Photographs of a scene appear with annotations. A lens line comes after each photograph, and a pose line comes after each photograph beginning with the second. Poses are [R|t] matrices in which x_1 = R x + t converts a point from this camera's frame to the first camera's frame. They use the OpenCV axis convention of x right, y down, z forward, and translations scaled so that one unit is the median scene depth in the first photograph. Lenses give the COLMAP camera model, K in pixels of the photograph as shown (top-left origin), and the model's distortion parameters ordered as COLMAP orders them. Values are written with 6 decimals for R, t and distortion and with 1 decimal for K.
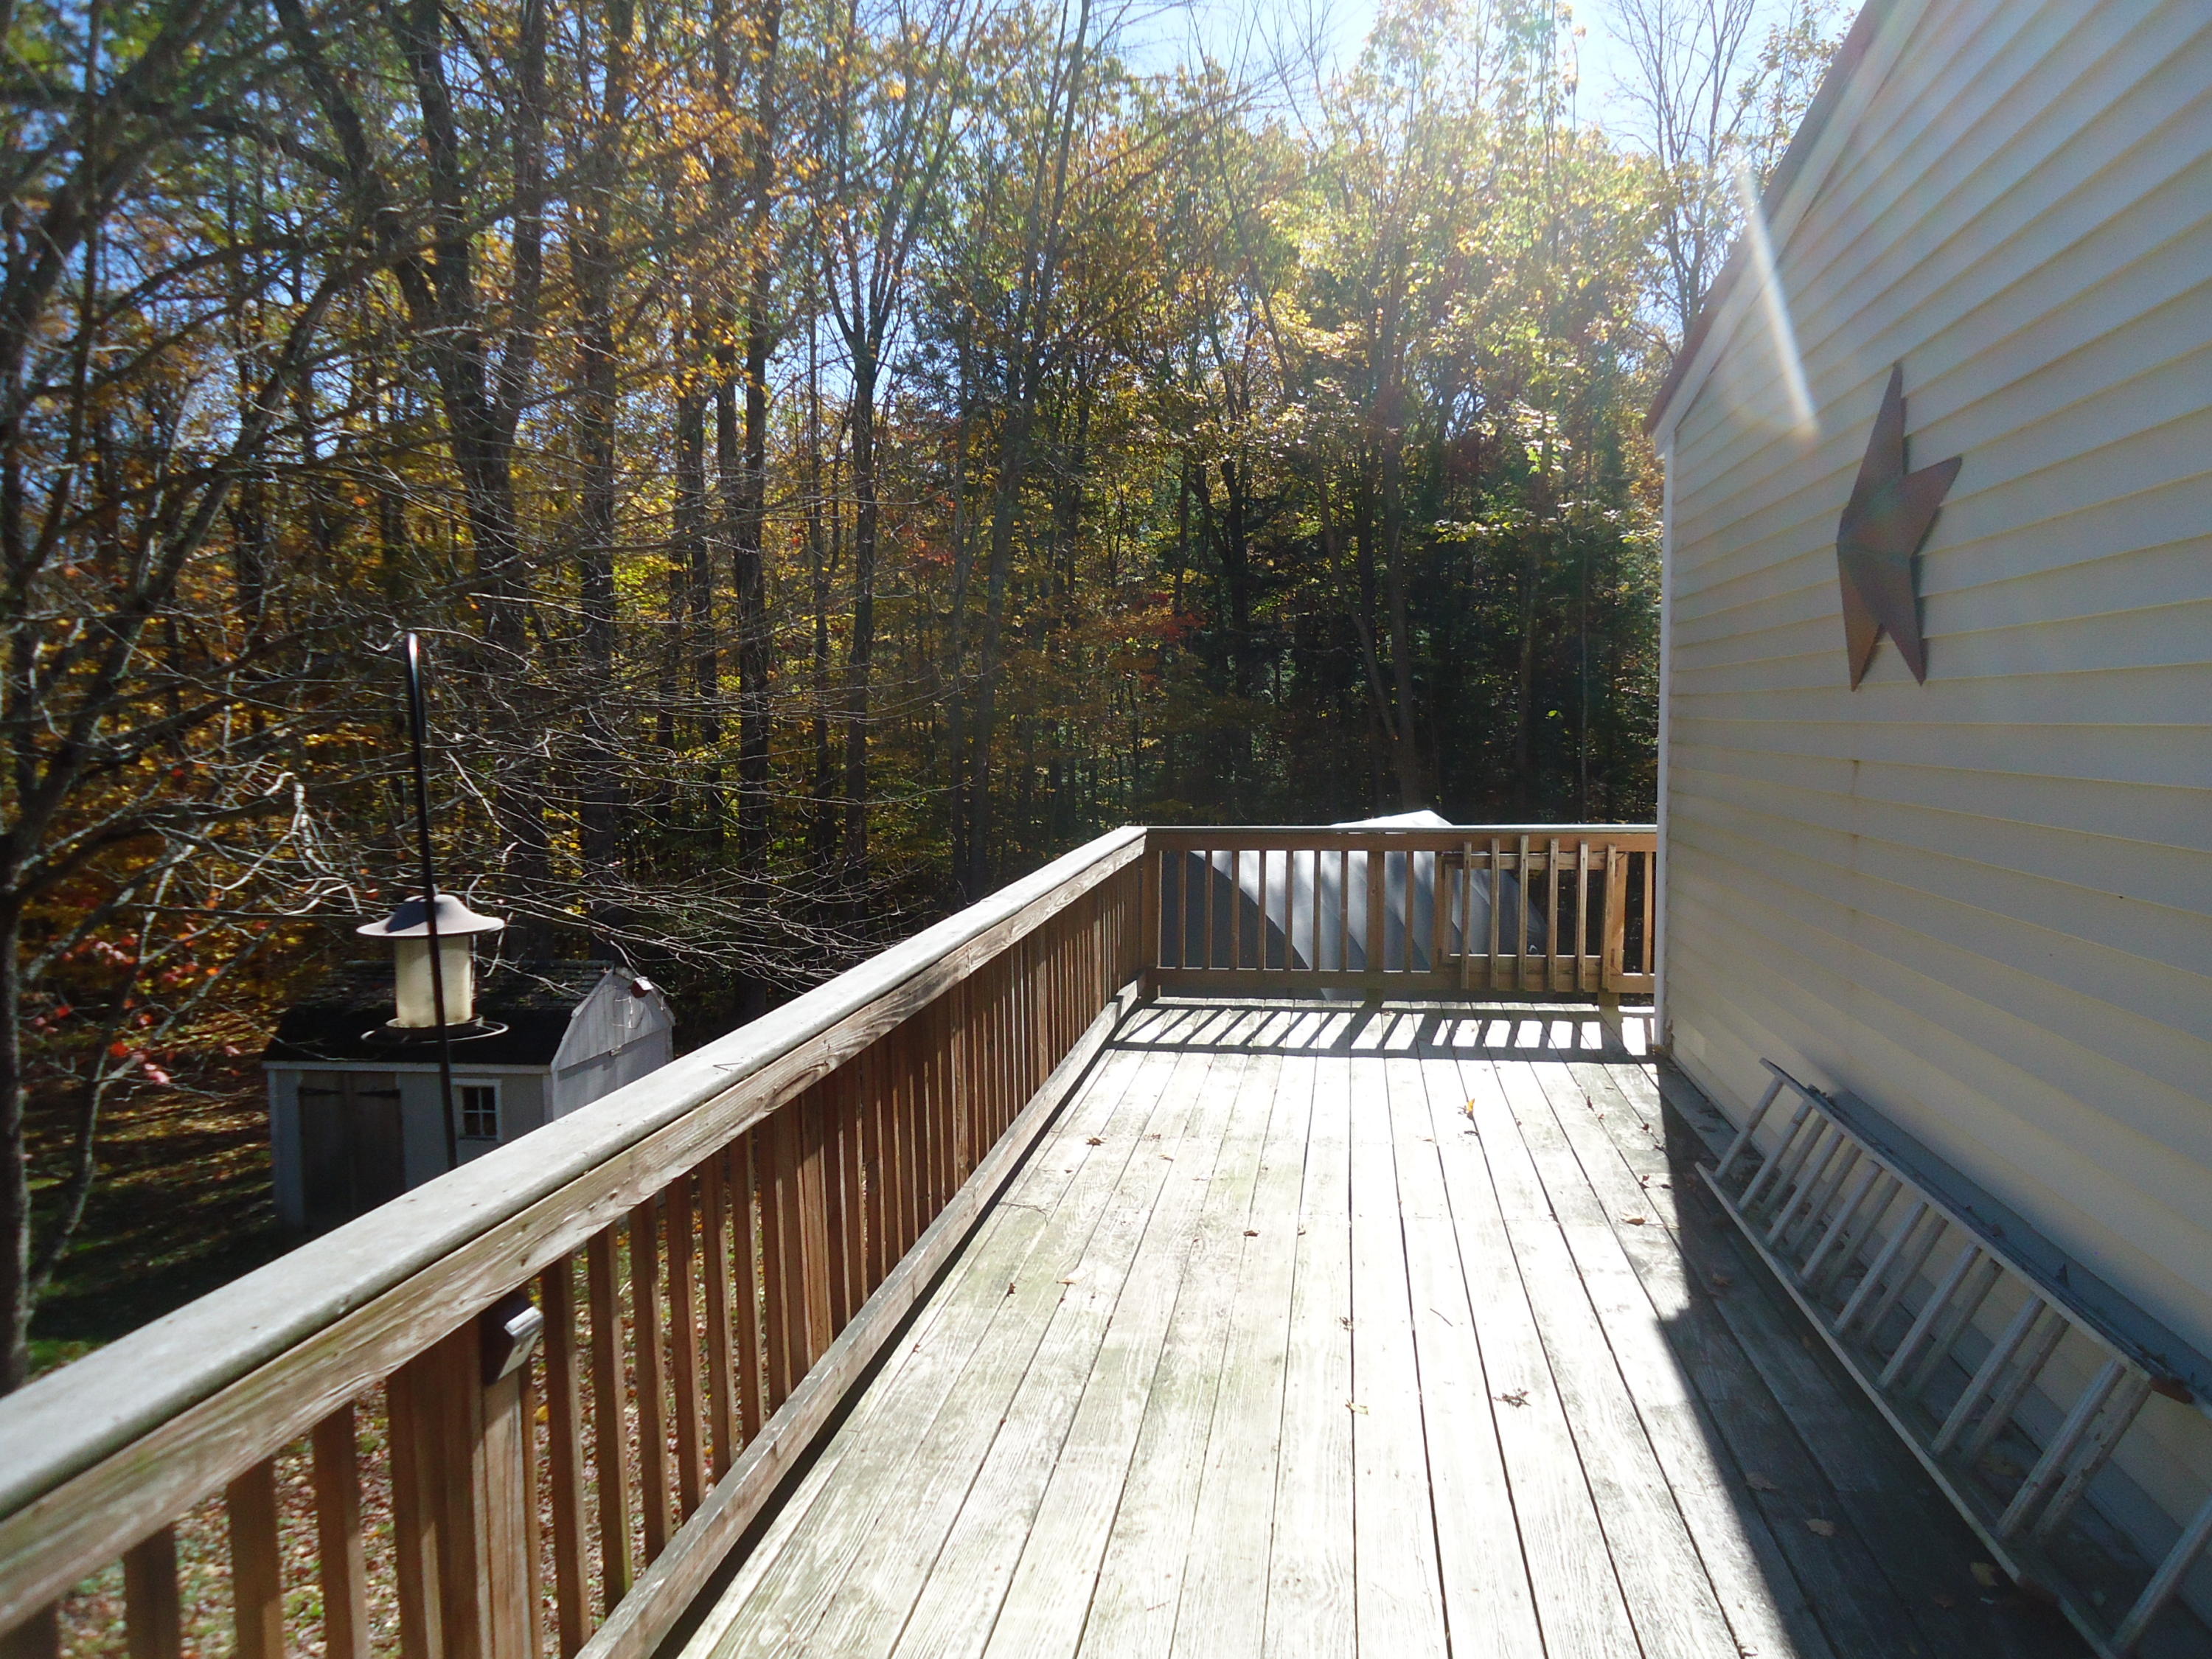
lens RADIAL K [[1592.8, 0, 1106.0], [0, 1592.8, 829.5], [0, 0, 1]] dist [-0.002543, 0.009487]
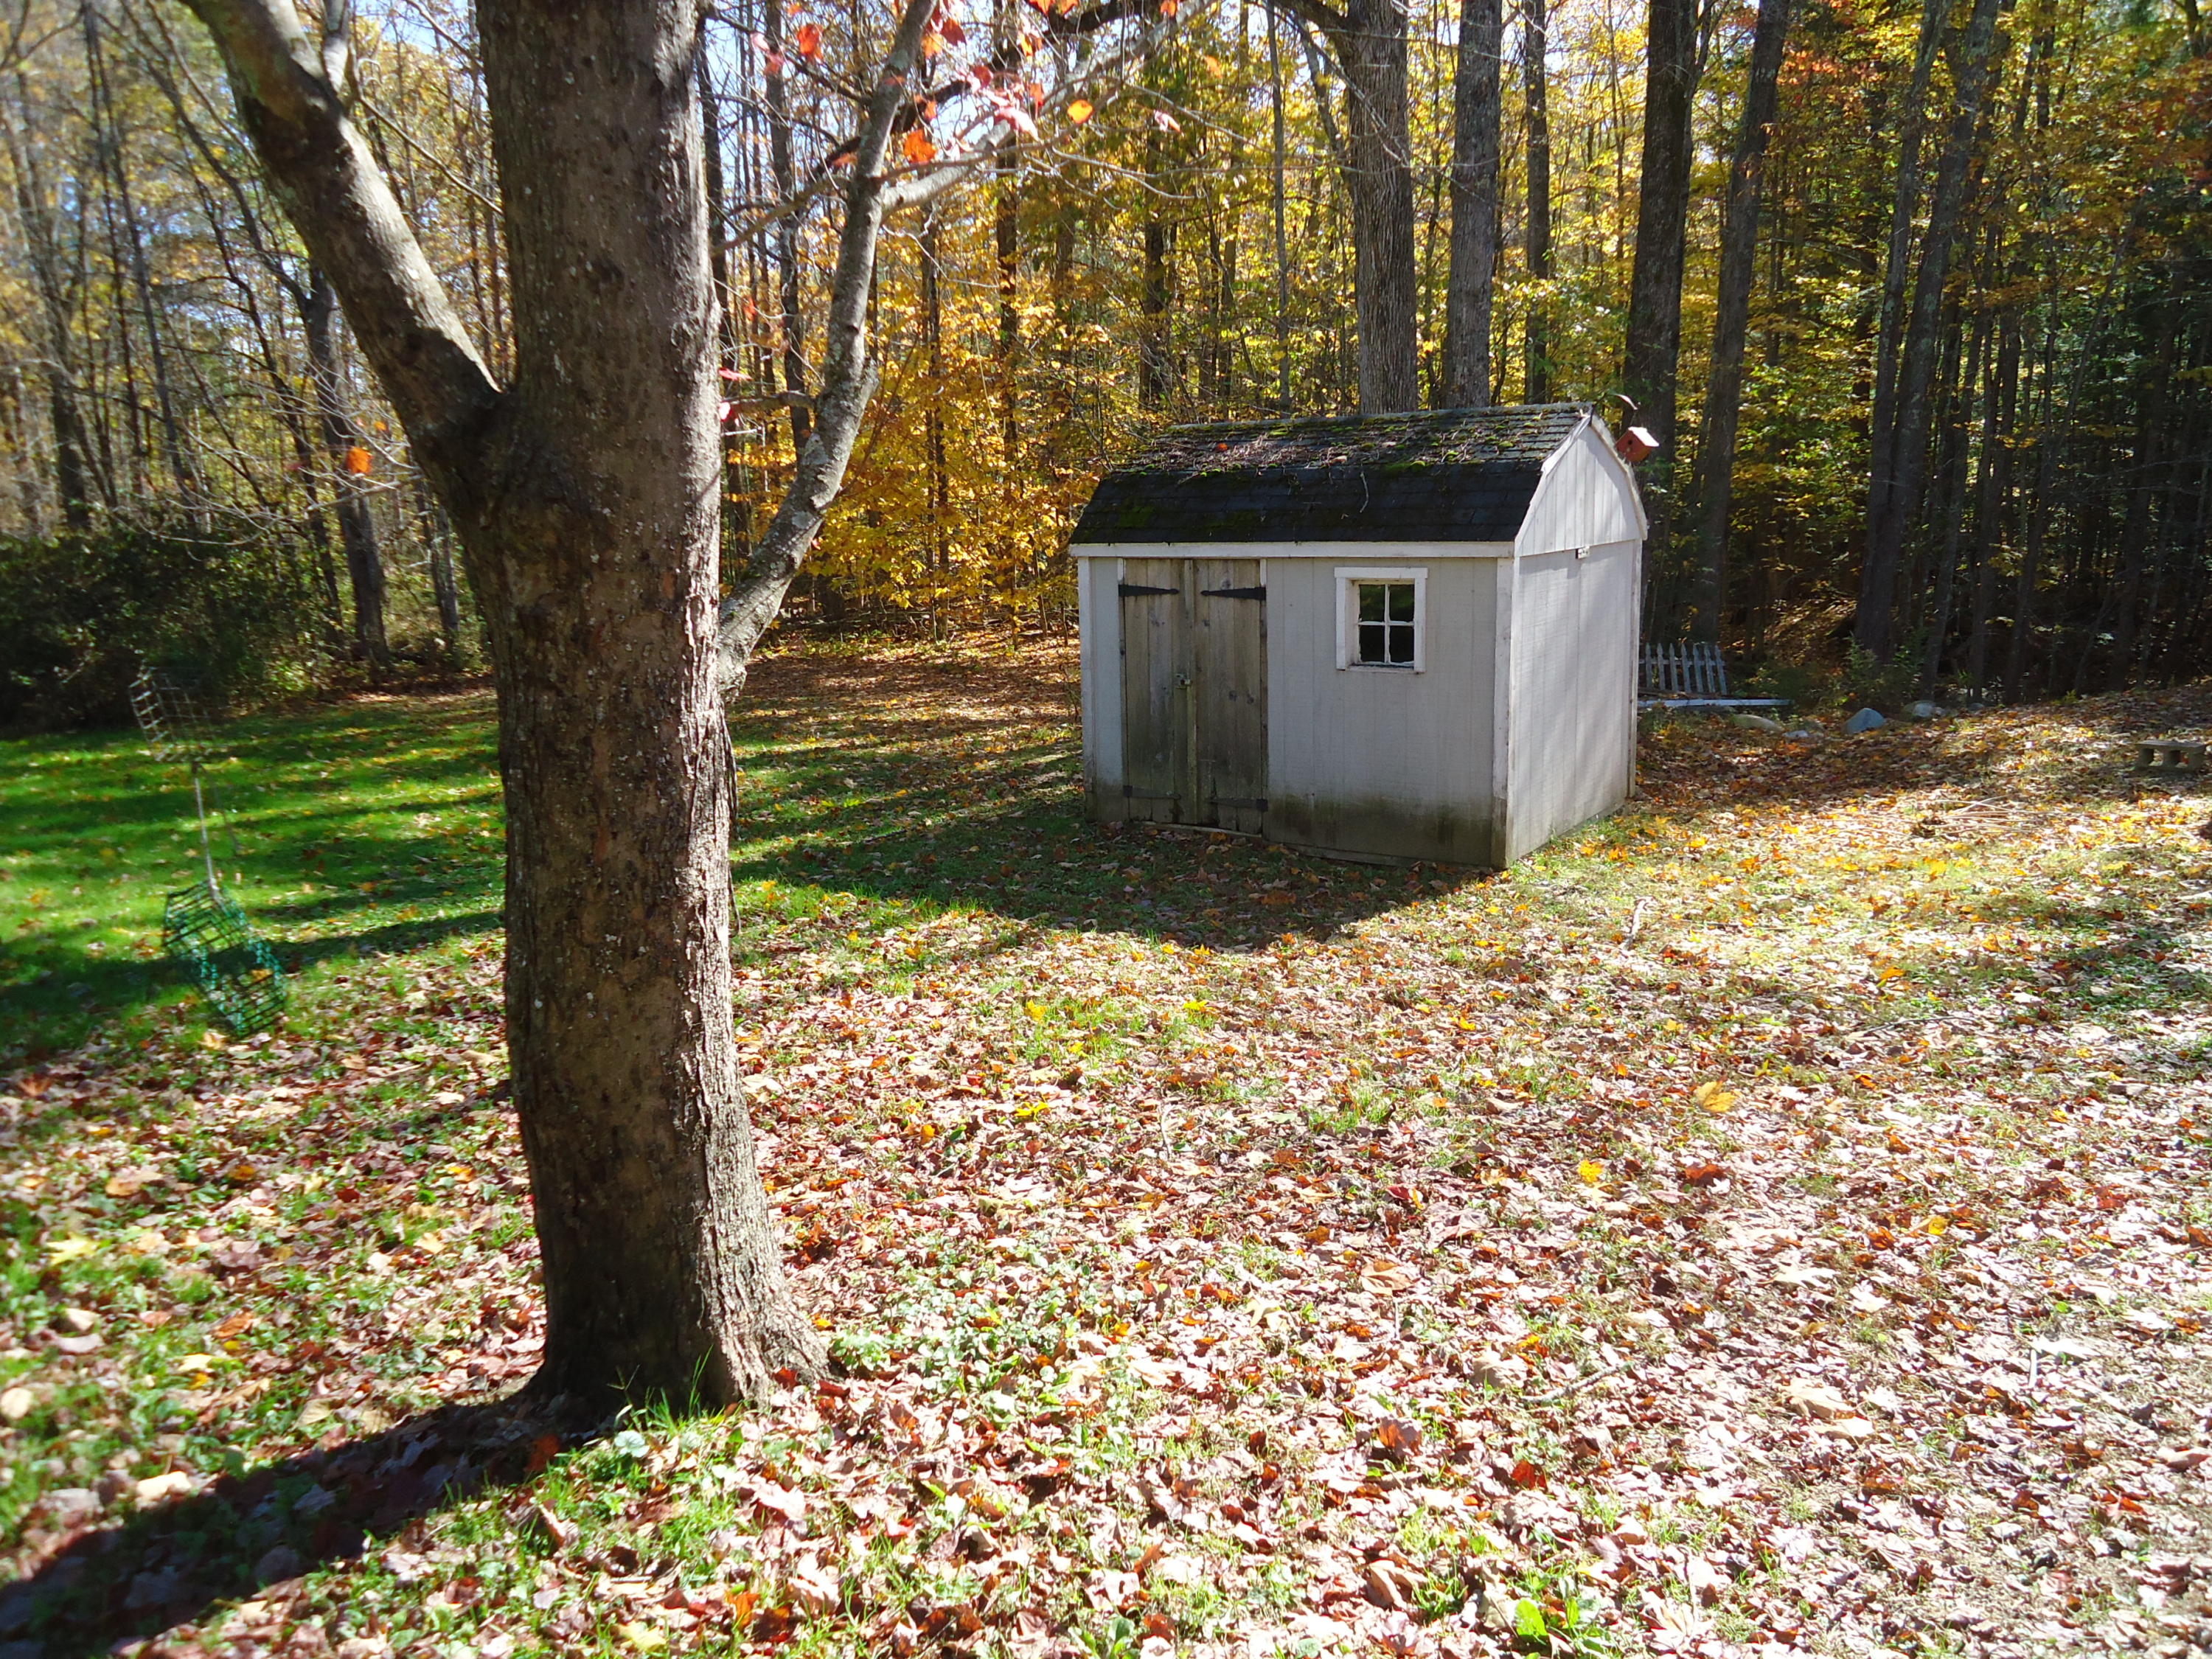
lens RADIAL K [[1592.8, 0, 1106.0], [0, 1592.8, 829.5], [0, 0, 1]] dist [-0.002543, 0.009487]
pose [[0.915961, 0.087011, -0.391721, -0.239938], [-0.018486, 0.984321, 0.175416, 0.148450], [0.400842, -0.153433, 0.903208, 0.373046]]
